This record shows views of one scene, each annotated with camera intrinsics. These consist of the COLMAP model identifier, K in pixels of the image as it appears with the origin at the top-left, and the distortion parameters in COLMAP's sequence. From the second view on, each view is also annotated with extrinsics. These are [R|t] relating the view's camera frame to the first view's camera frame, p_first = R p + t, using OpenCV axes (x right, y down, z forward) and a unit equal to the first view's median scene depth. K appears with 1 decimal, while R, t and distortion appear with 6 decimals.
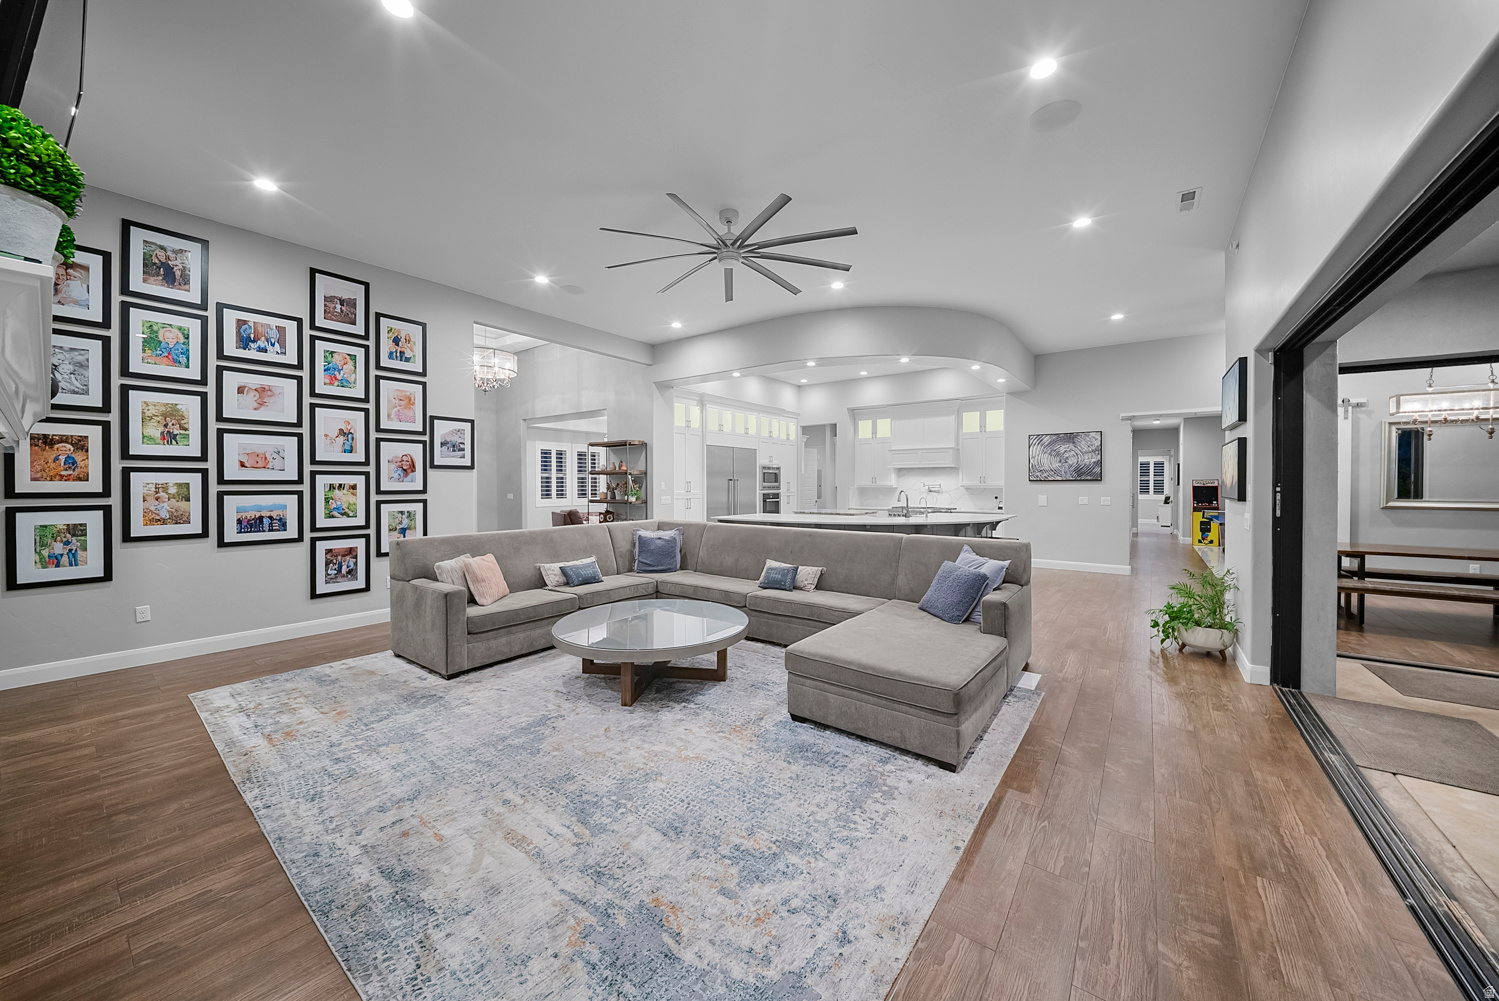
lens RADIAL K [[528.4, 0, 755.1], [0, 528.4, 495.1], [0, 0, 1]] dist [0.015104, -0.009452]
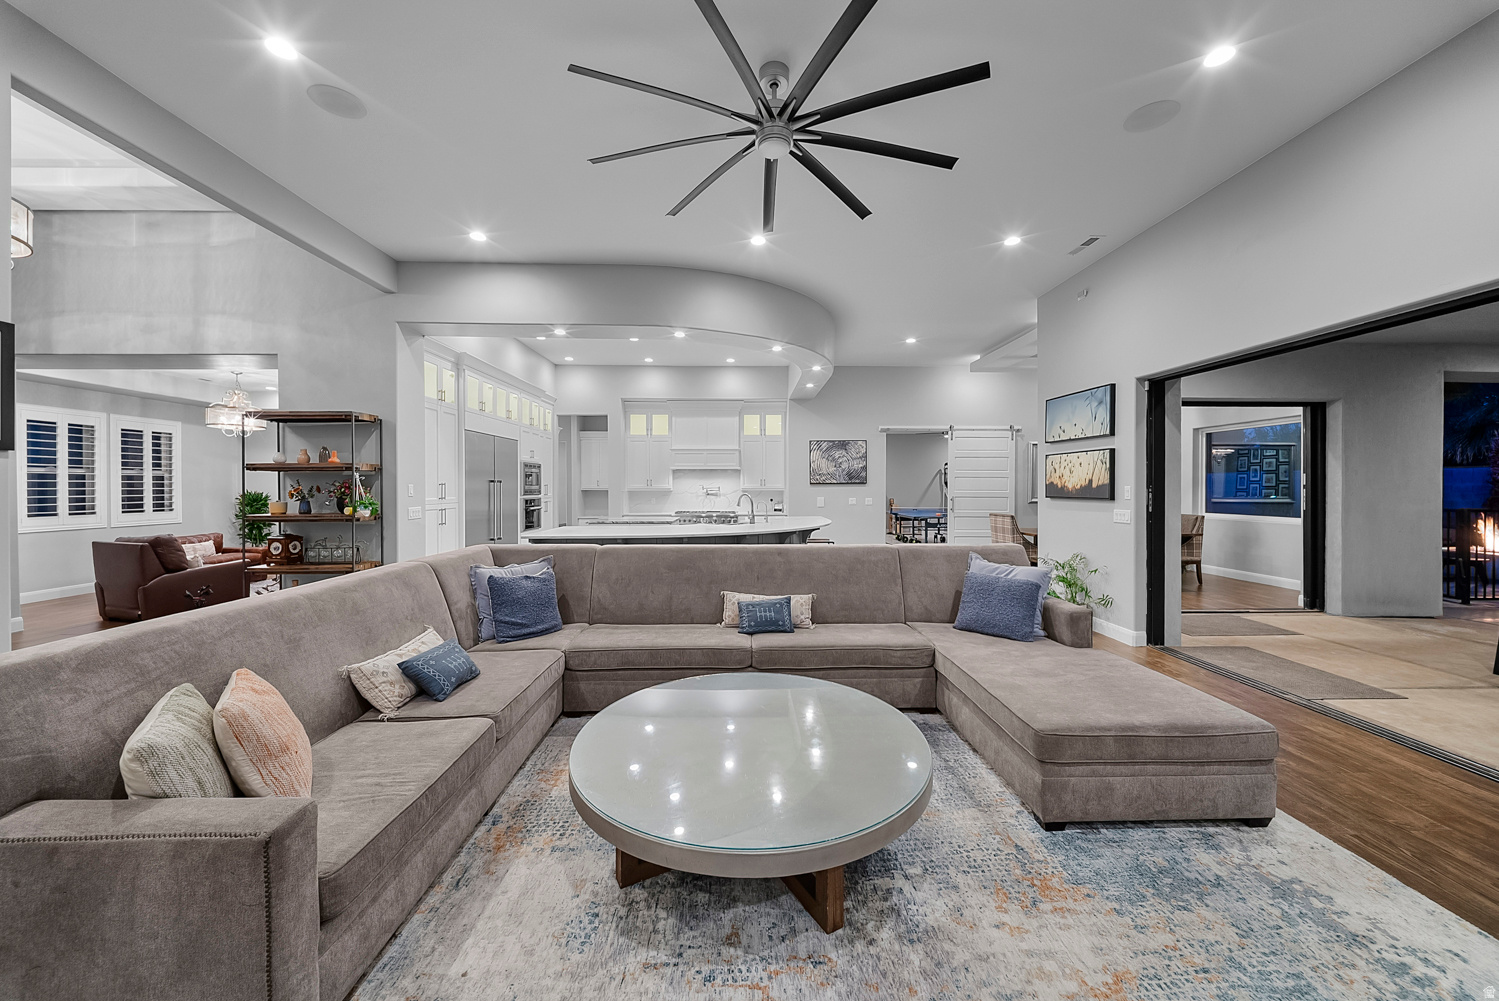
lens RADIAL K [[528.4, 0, 755.1], [0, 528.4, 495.1], [0, 0, 1]] dist [0.015104, -0.009452]
pose [[0.790700, -0.010690, 0.612111, -0.252640], [0.014443, 0.999895, -0.001195, -0.005176], [-0.612034, 0.009785, 0.790771, 0.268745]]
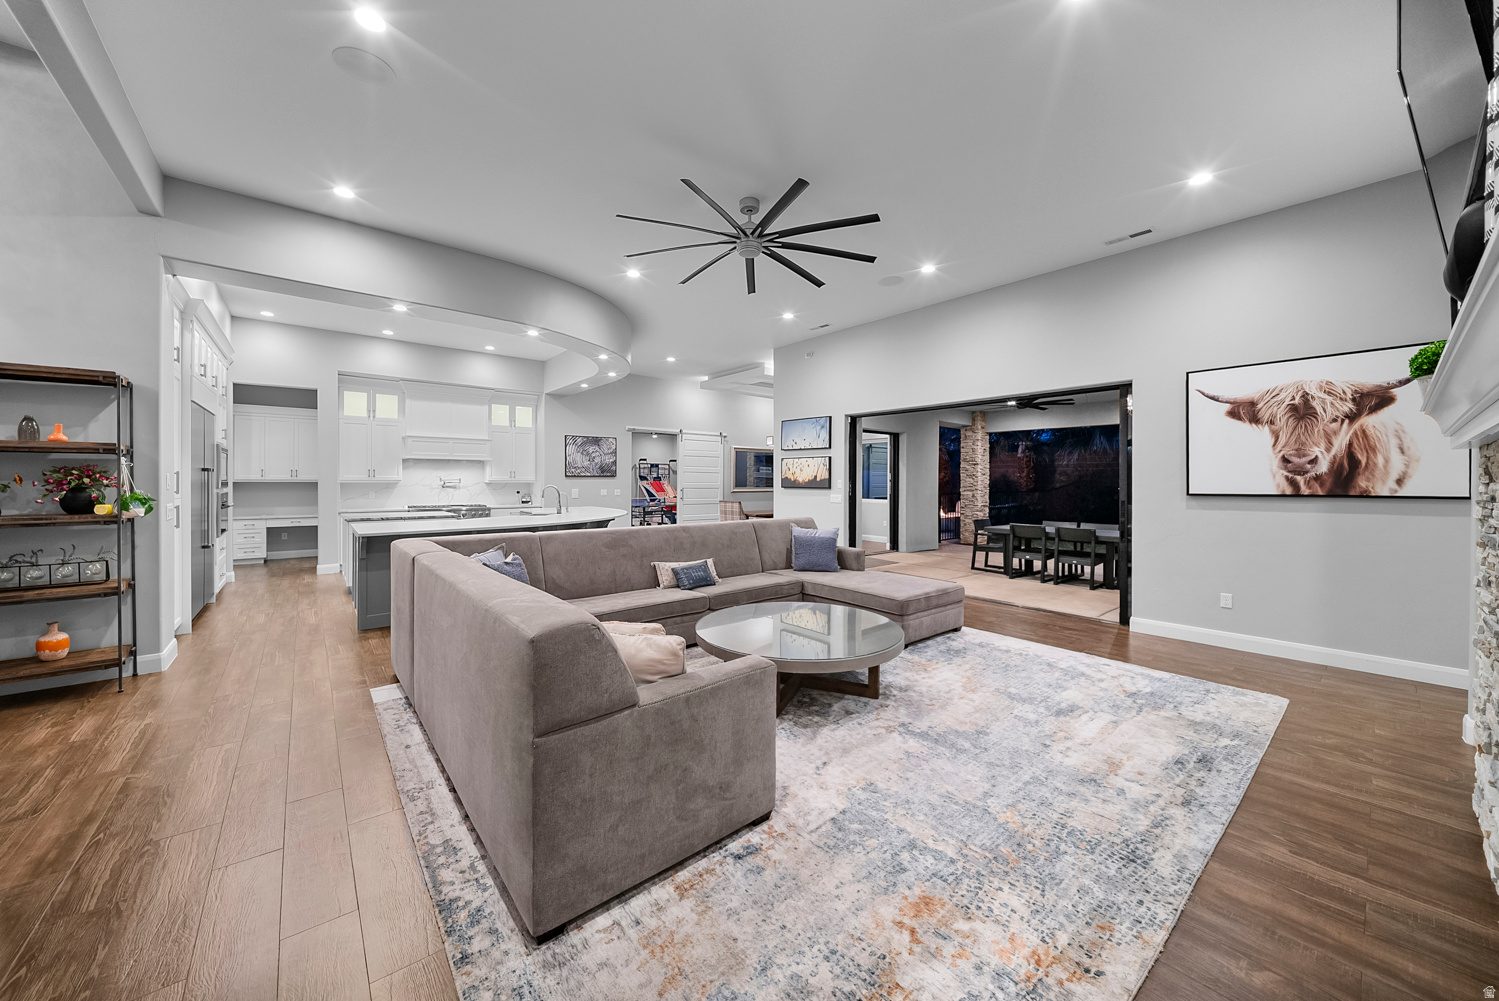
lens RADIAL K [[523.5, 0, 752.7], [0, 523.5, 487.6], [0, 0, 1]] dist [0.015511, -0.009315]
pose [[0.240907, -0.012744, 0.970464, -0.531766], [0.016751, 0.999819, 0.008971, -0.007263], [-0.970404, 0.014095, 0.241077, 0.410531]]
